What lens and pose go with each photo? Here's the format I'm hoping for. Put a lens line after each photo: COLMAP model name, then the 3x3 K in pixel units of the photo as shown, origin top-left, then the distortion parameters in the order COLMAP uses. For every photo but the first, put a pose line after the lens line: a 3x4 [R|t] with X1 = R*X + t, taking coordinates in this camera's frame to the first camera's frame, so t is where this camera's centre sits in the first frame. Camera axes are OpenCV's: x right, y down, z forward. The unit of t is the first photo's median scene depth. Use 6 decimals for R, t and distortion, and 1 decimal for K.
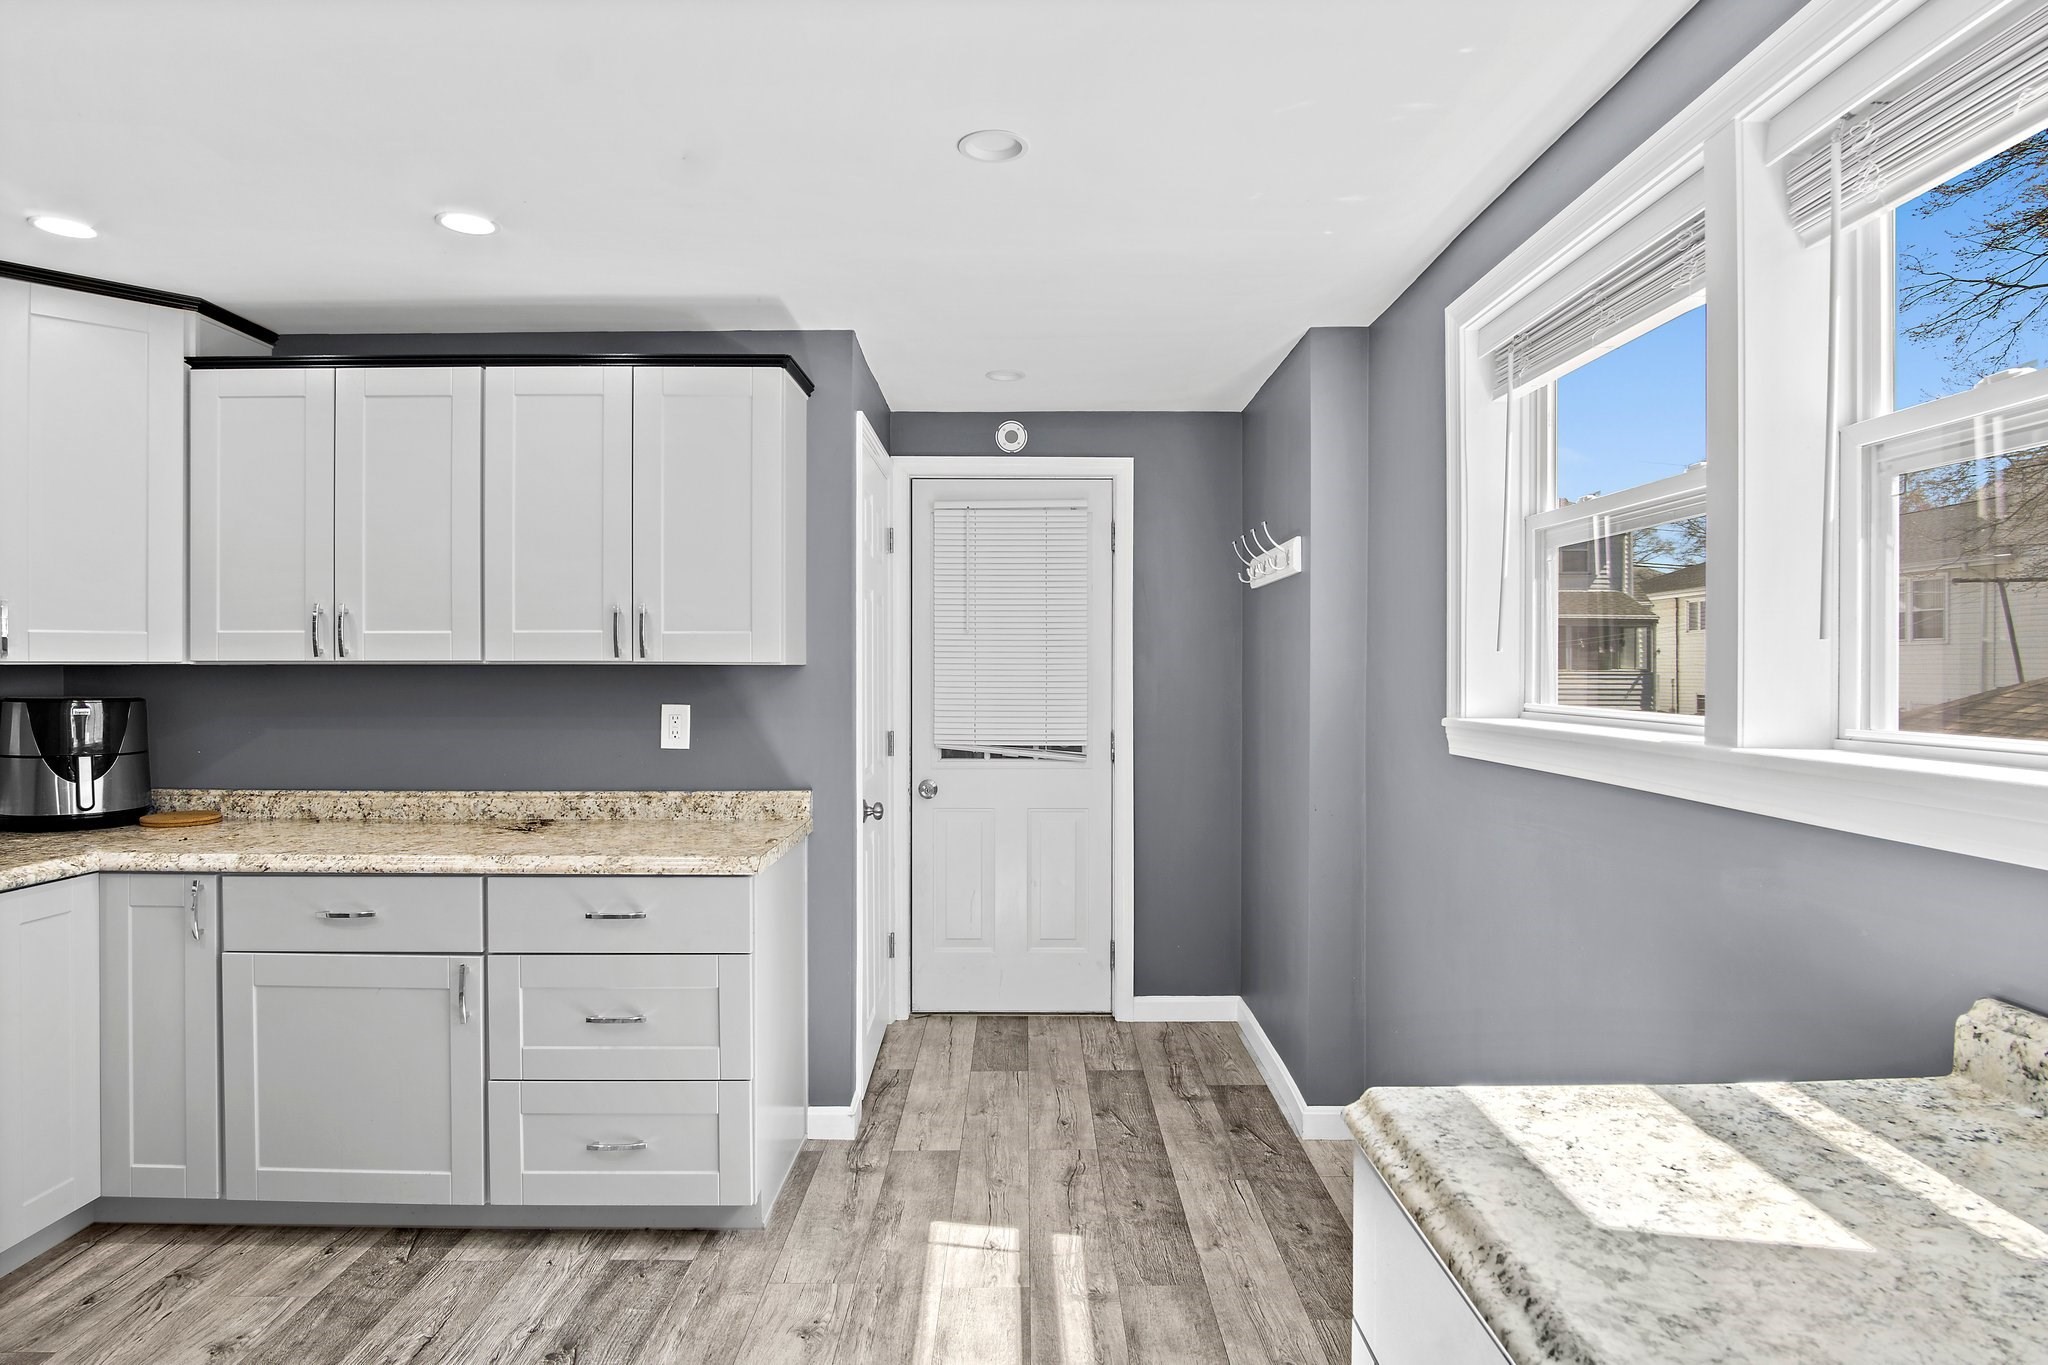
lens RADIAL K [[1121.0, 0, 1048.4], [0, 1121.0, 672.8], [0, 0, 1]] dist [-0.019373, -0.001694]
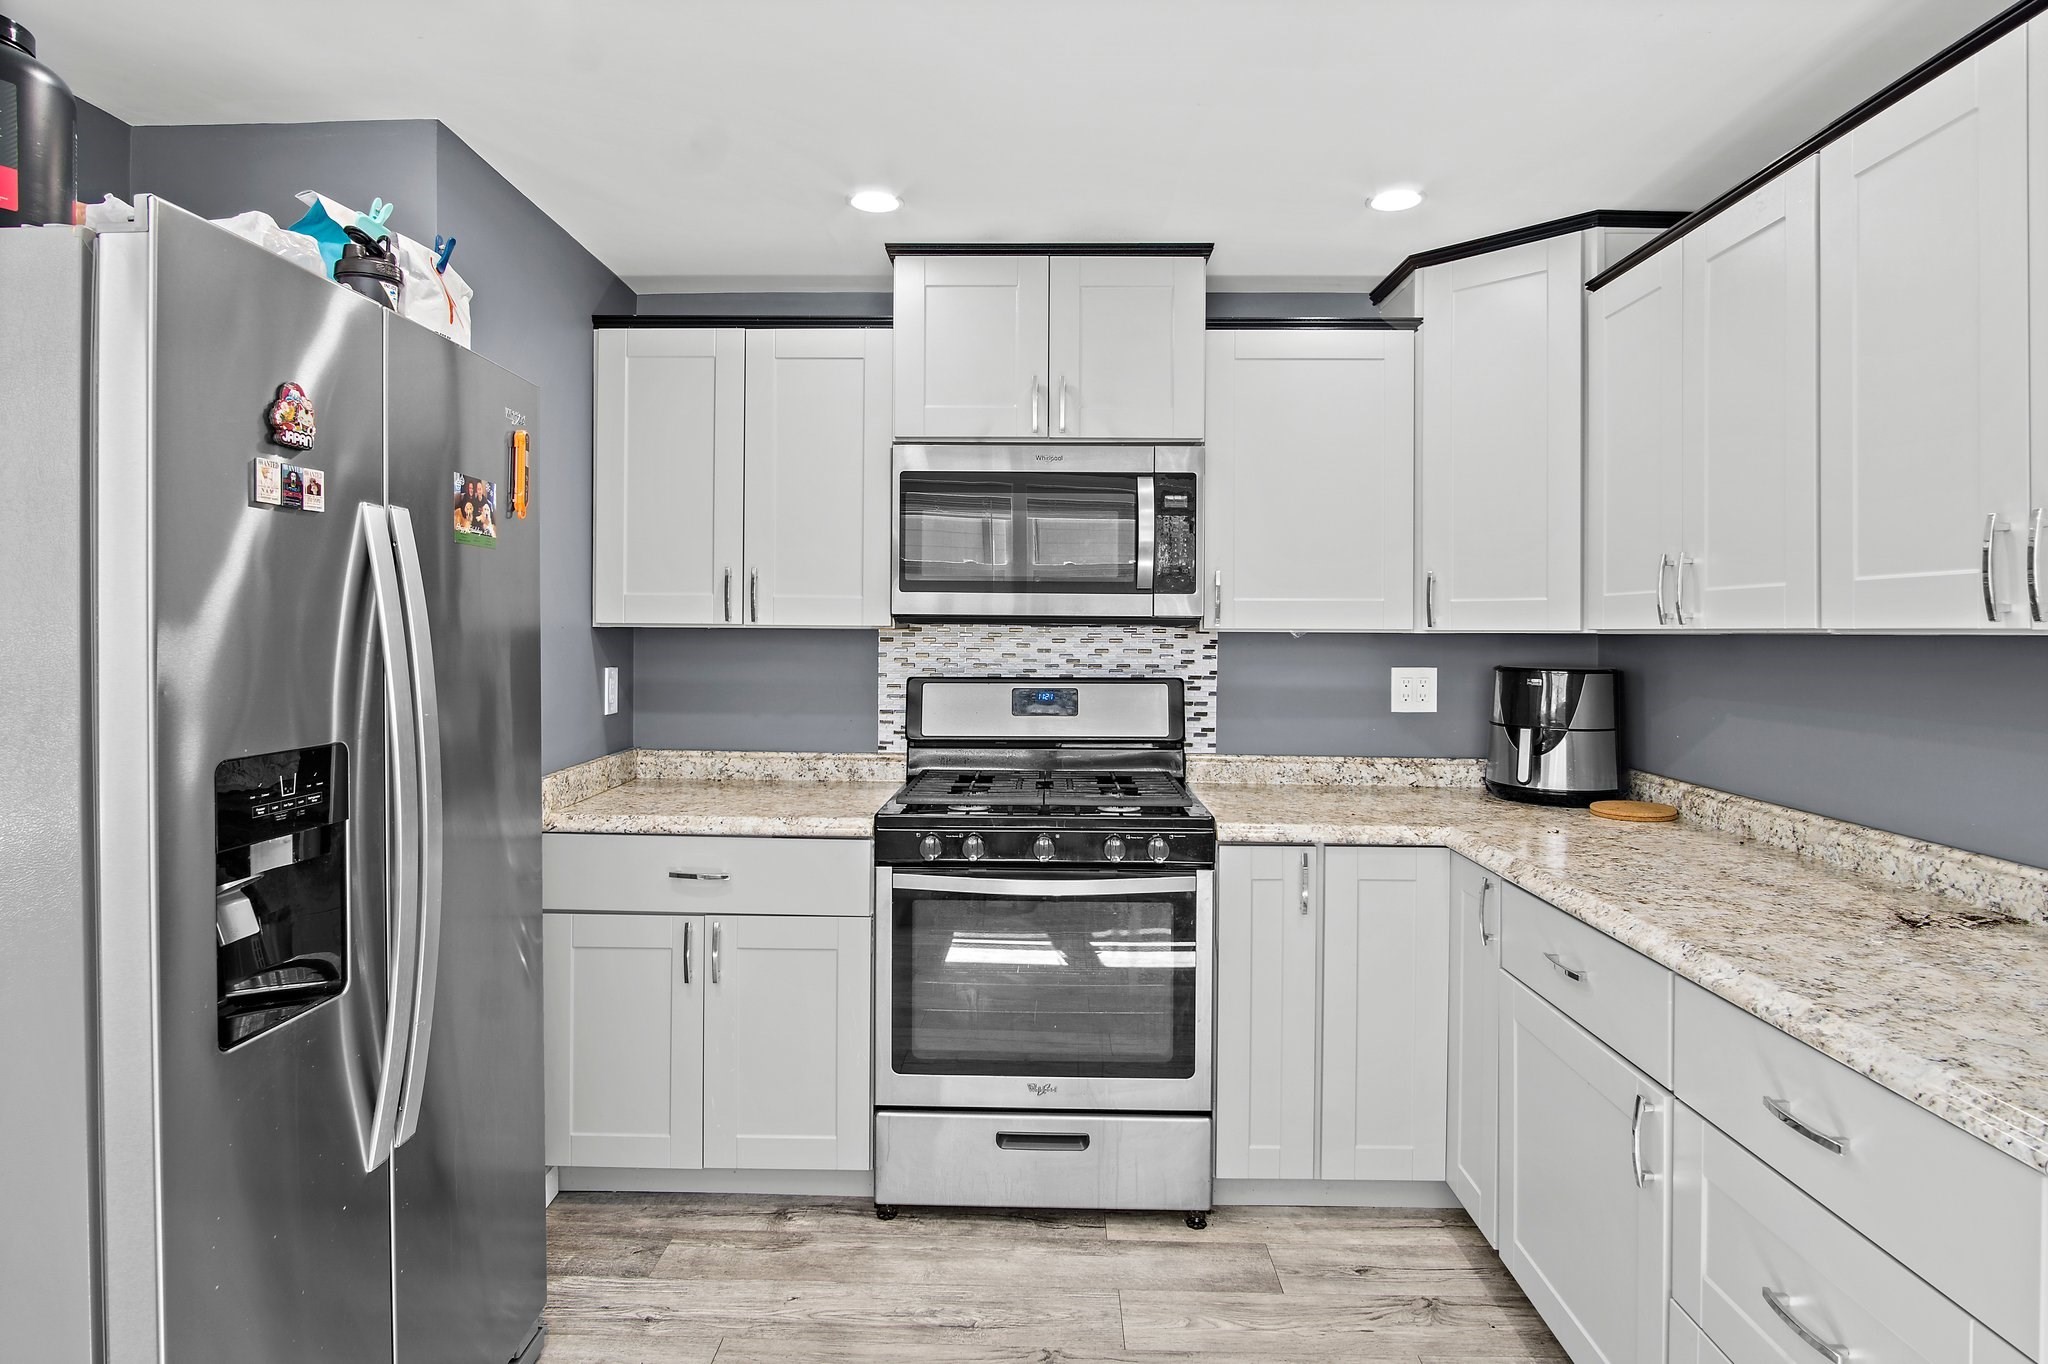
lens RADIAL K [[1121.0, 0, 1040.1], [0, 1121.0, 631.9], [0, 0, 1]] dist [-0.019373, -0.001694]
pose [[-0.044997, 0.001305, -0.998986, 0.110157], [-0.008138, 0.999965, 0.001673, -0.006072], [0.998954, 0.008205, -0.044985, 0.555263]]
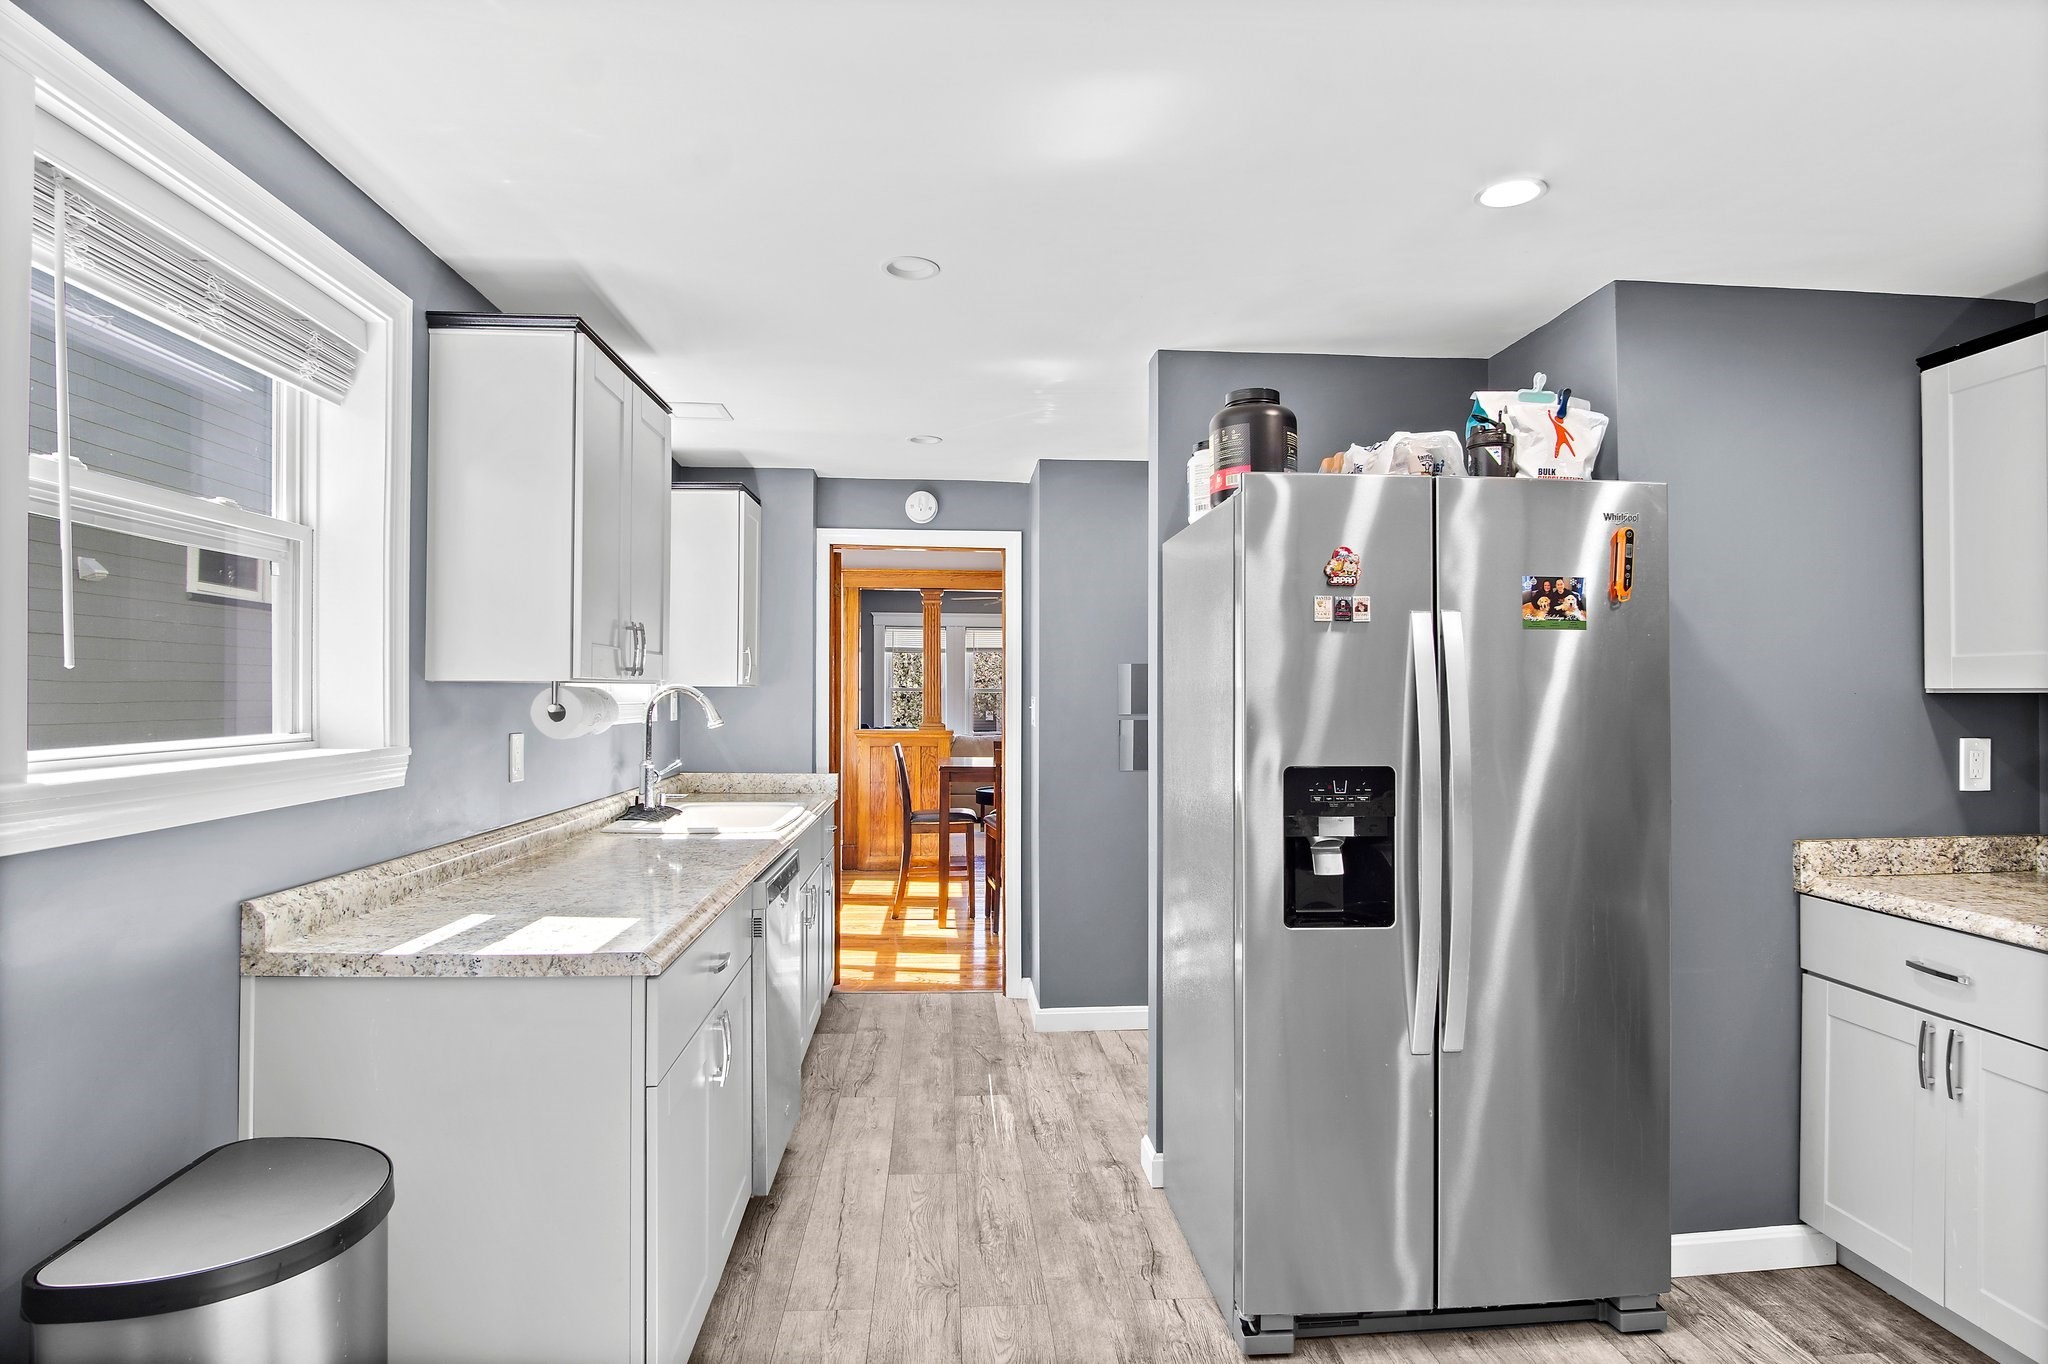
lens RADIAL K [[1121.0, 0, 1004.3], [0, 1121.0, 679.5], [0, 0, 1]] dist [-0.019373, -0.001694]
pose [[-0.999268, -0.003165, -0.038131, -0.182240], [-0.003029, 0.999989, -0.003639, -0.013082], [0.038142, -0.003521, -0.999266, 1.257682]]
